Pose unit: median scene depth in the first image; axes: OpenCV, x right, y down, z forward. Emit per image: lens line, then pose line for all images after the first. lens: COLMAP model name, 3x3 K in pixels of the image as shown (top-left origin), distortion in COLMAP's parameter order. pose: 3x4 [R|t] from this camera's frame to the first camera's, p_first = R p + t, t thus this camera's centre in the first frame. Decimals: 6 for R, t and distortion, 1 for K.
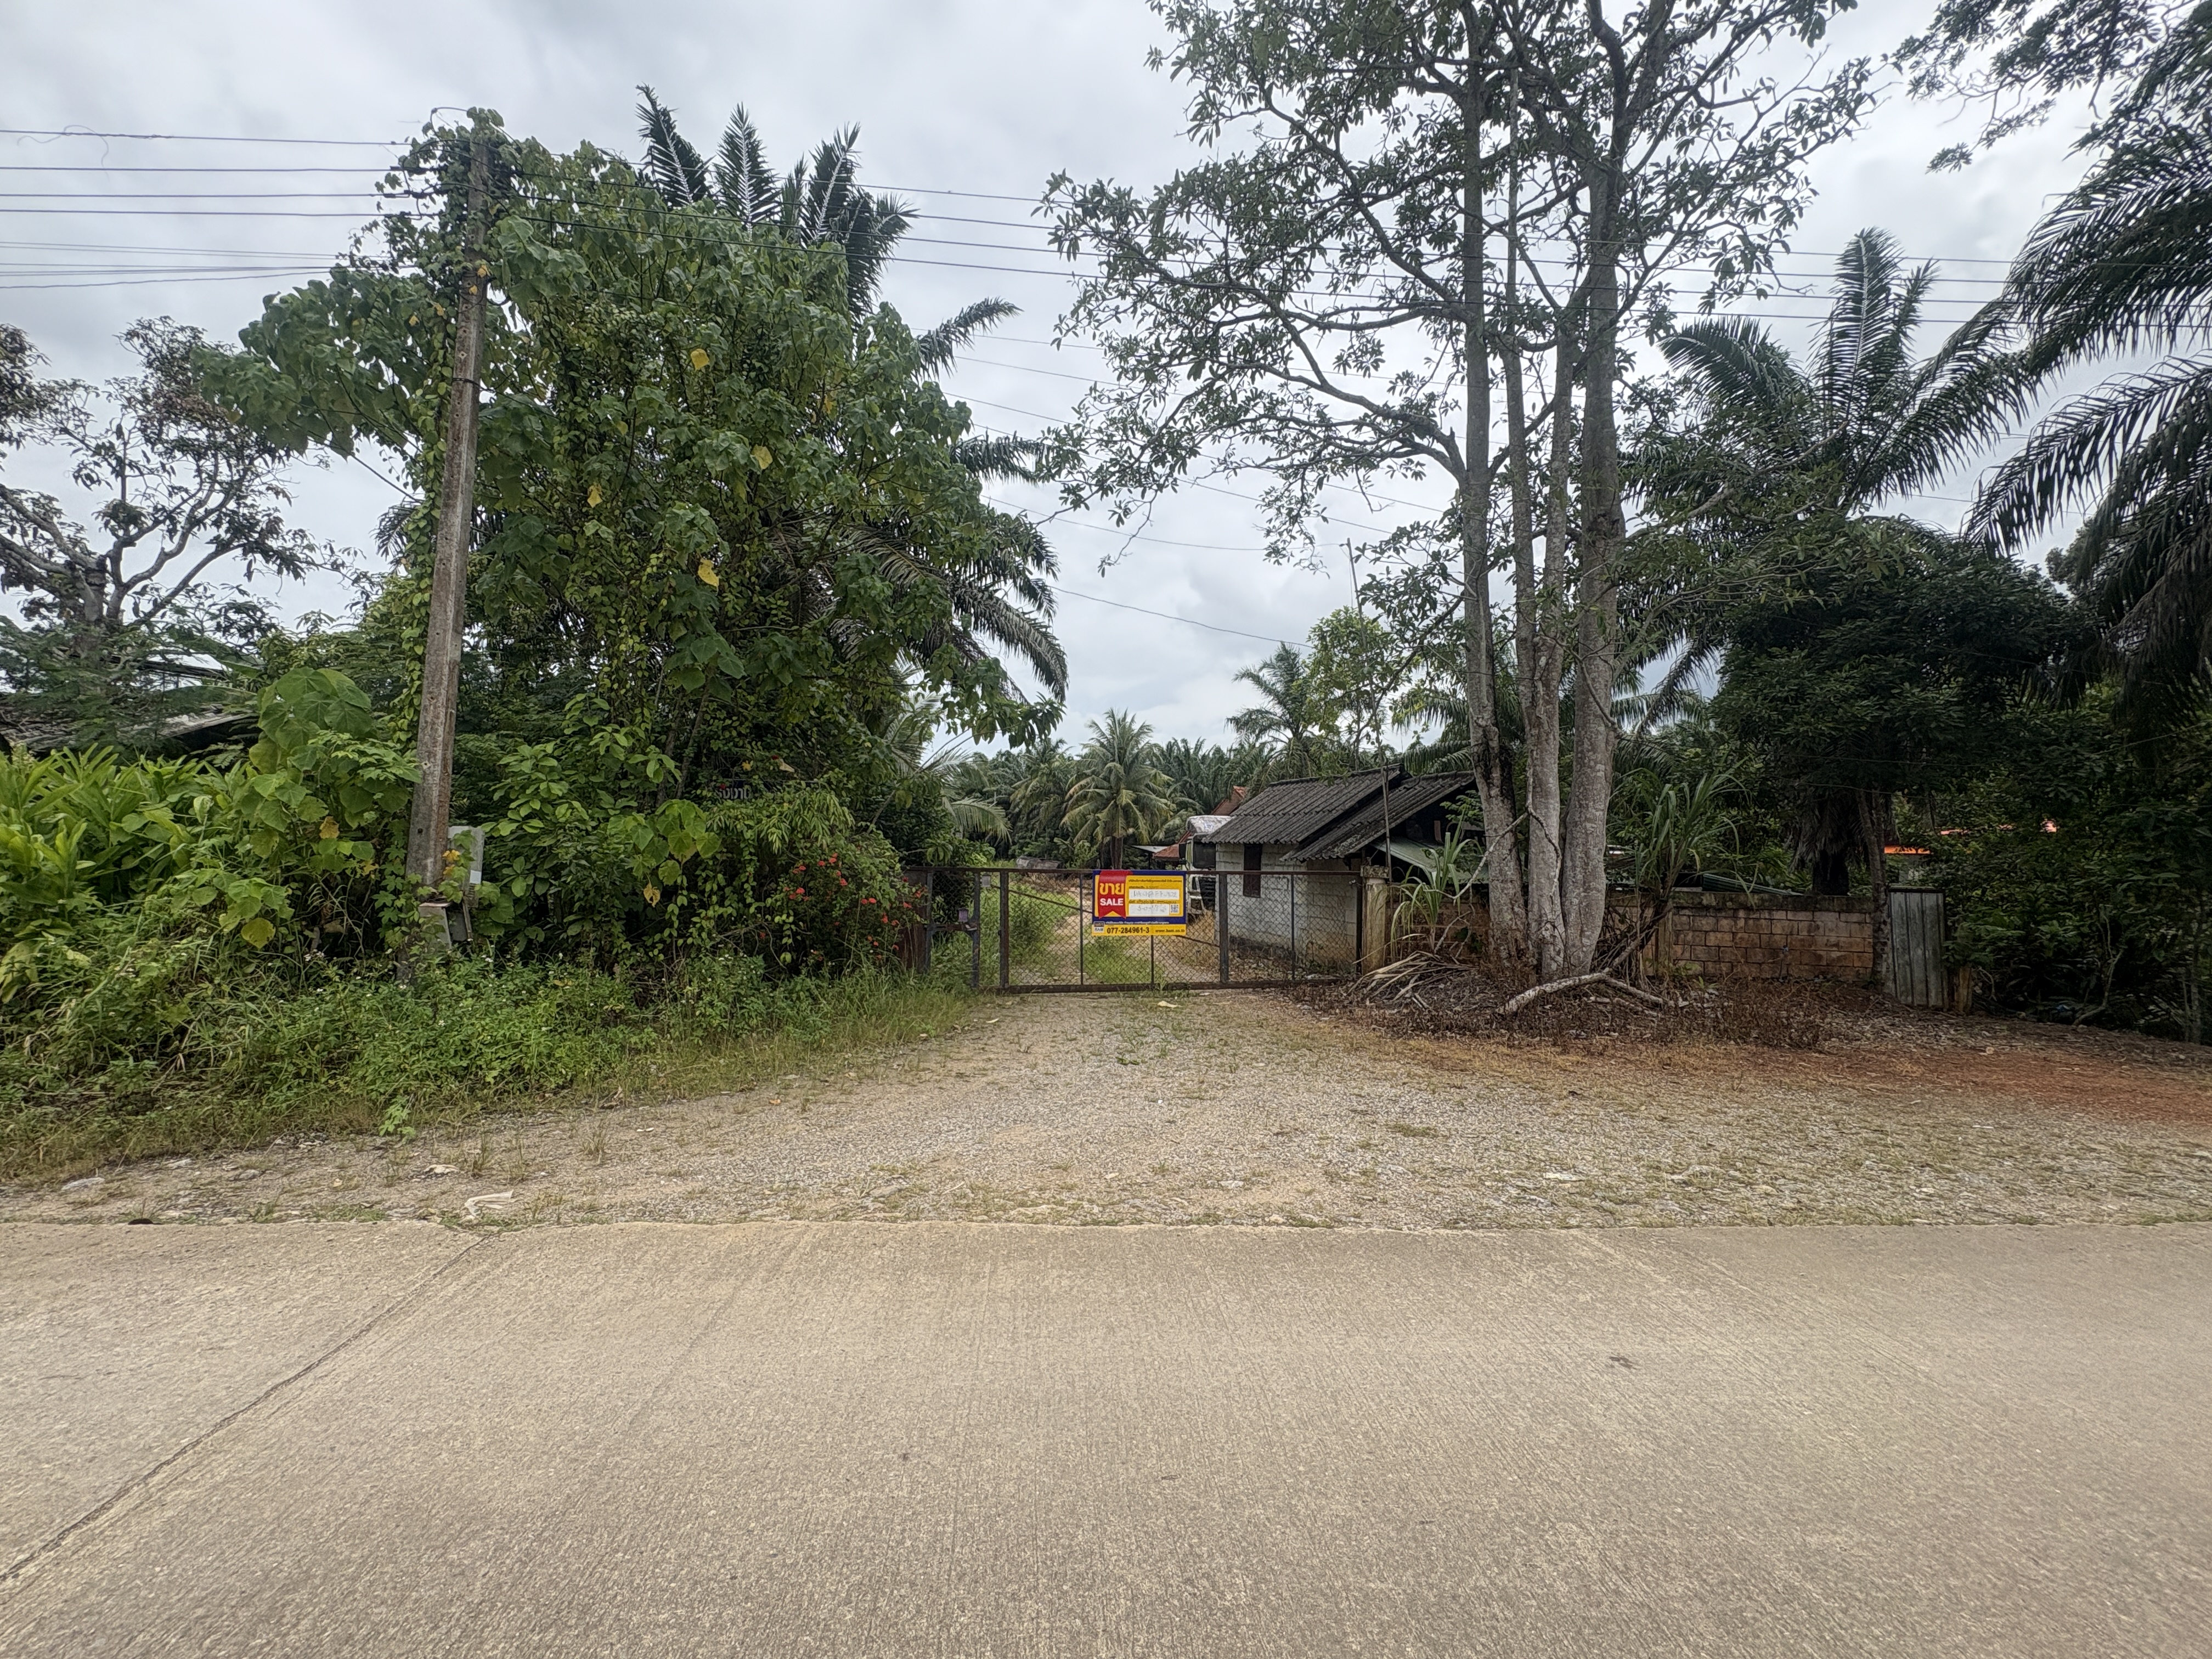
lens RADIAL K [[891.8, 0, 1102.3], [0, 891.8, 833.5], [0, 0, 1]] dist [-0.001213, 0.000606]
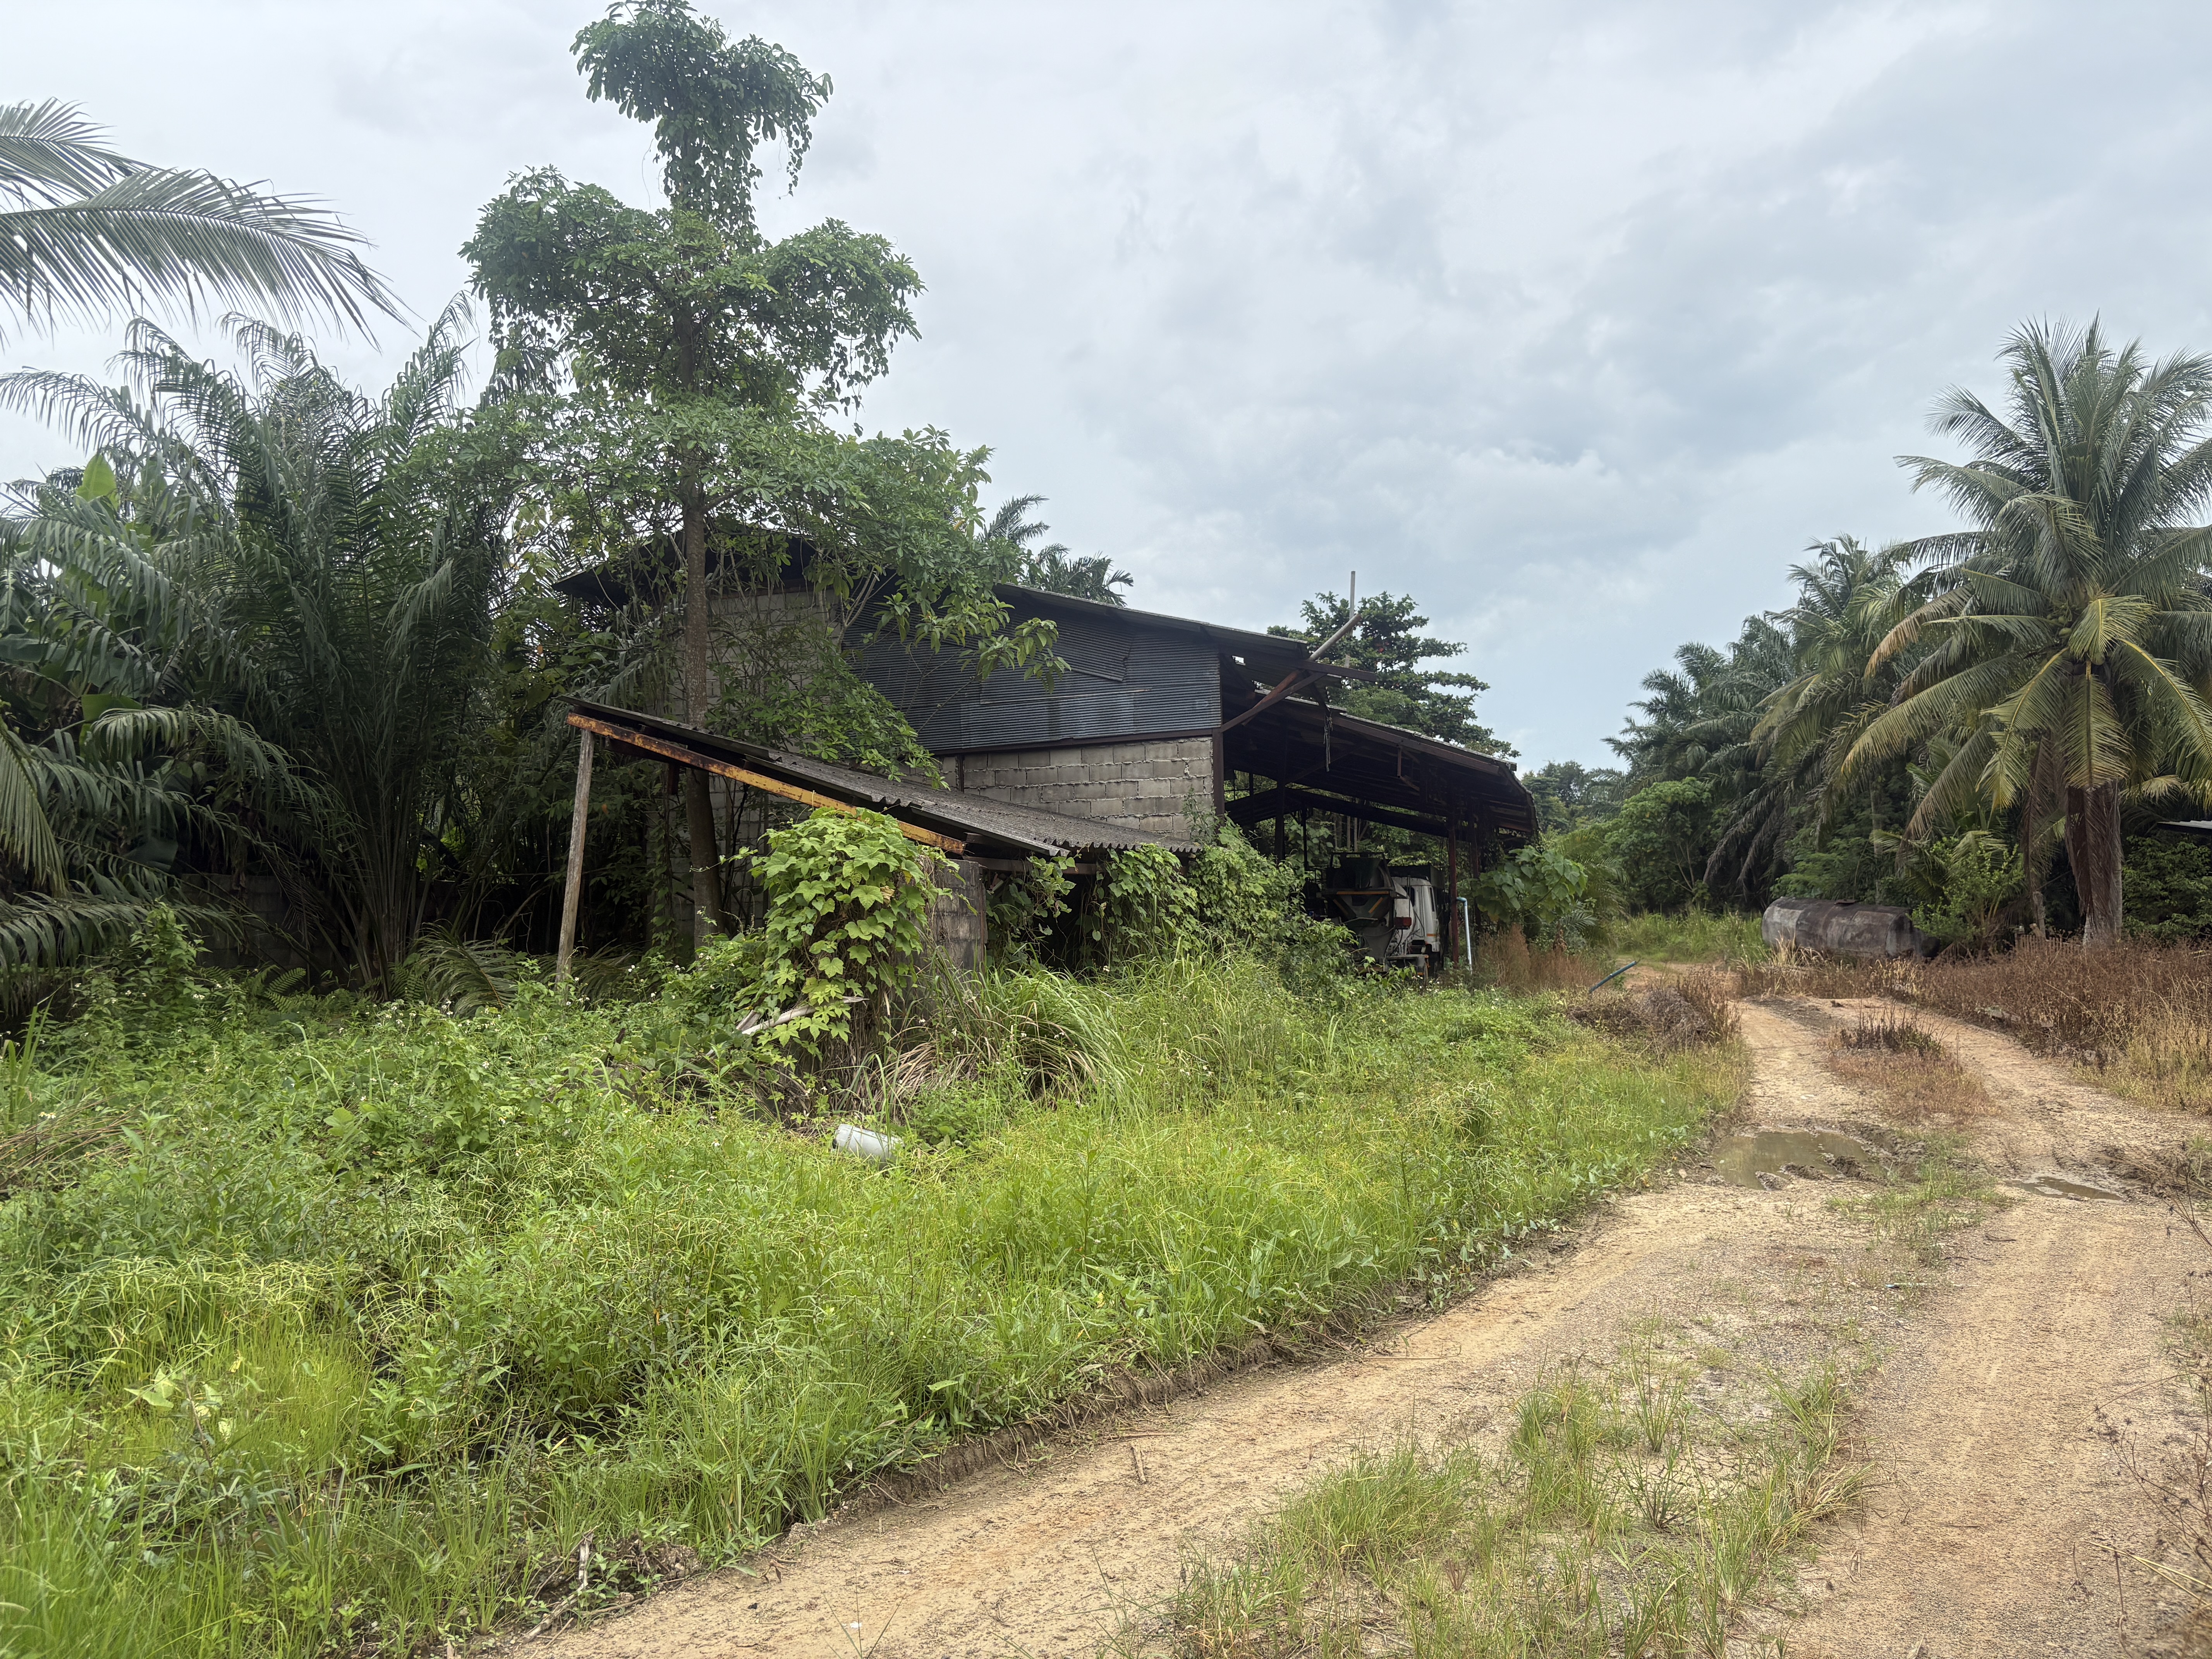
lens RADIAL K [[1673.5, 0, 1104.9], [0, 1673.5, 820.0], [0, 0, 1]] dist [-0.001680, 0.002129]
pose [[0.851213, -0.075938, -0.519297, 0.114975], [0.053631, 0.996883, -0.057866, 0.114241], [0.522073, 0.021406, 0.852632, 2.034231]]
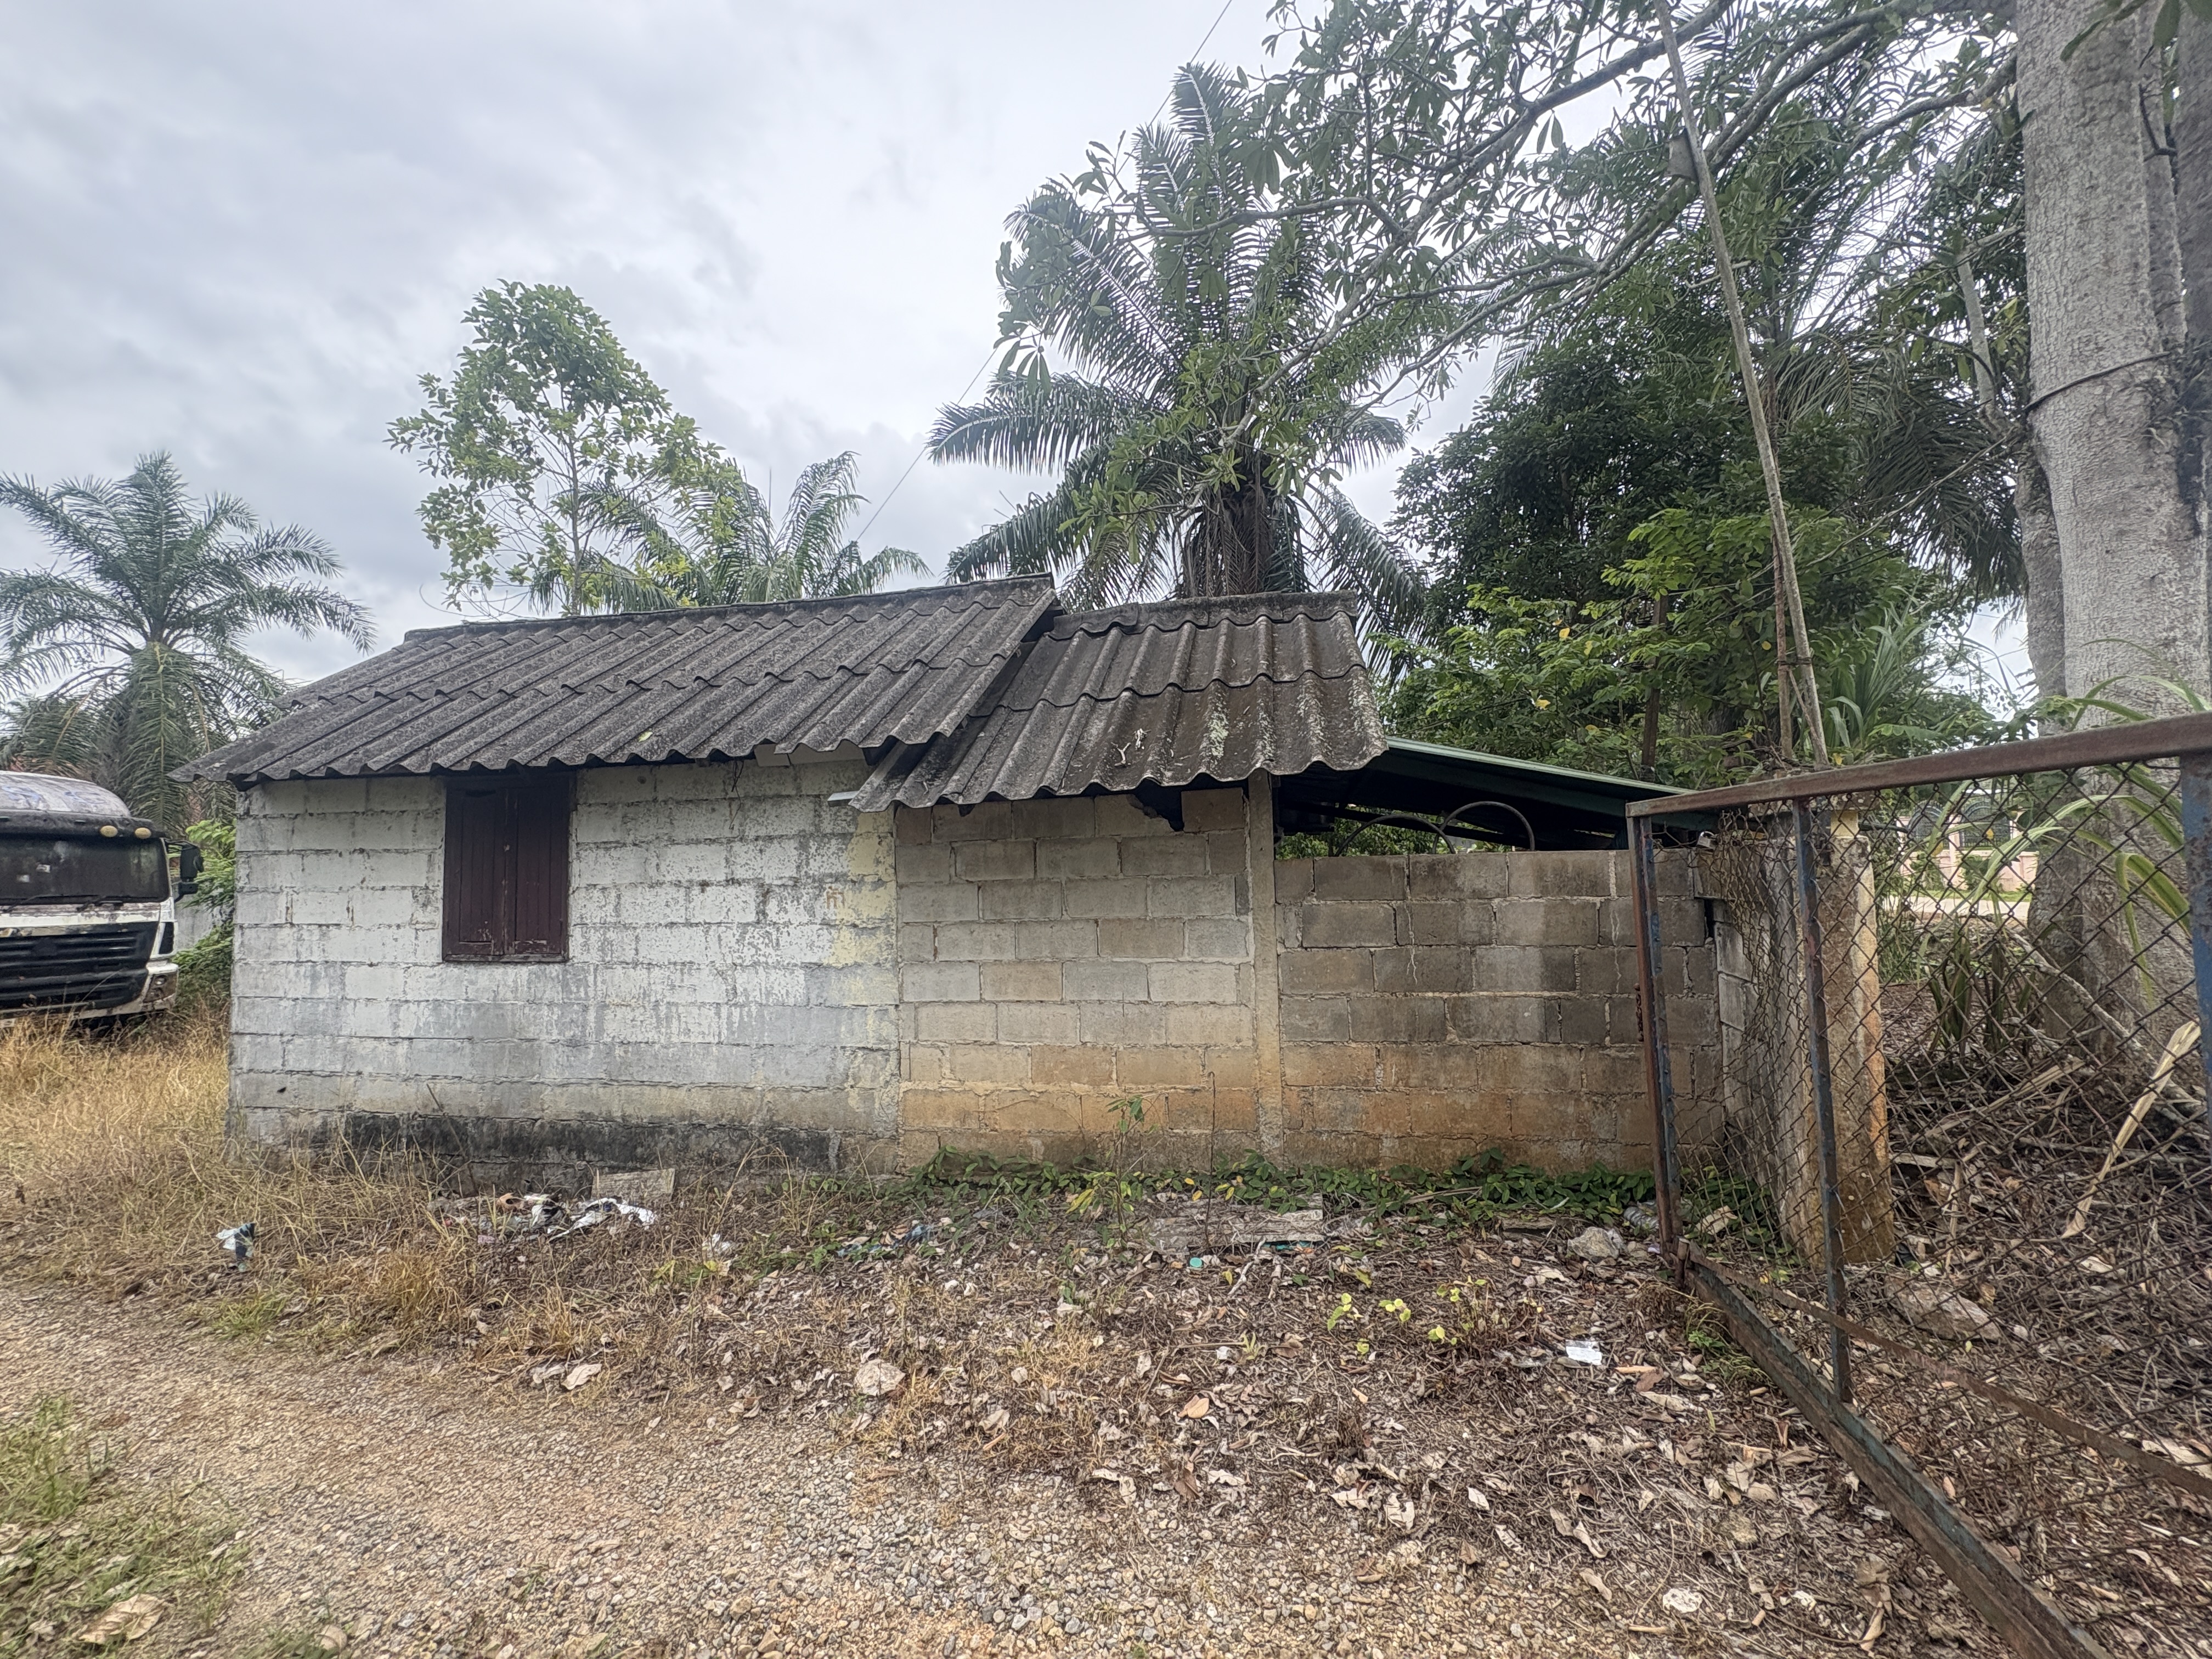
lens RADIAL K [[891.8, 0, 1121.6], [0, 891.8, 817.4], [0, 0, 1]] dist [-0.001213, 0.000606]
pose [[0.433666, 0.023651, 0.900763, -0.004519], [0.014679, 0.999337, -0.033306, 0.040860], [-0.900954, 0.027666, 0.433032, 0.733299]]
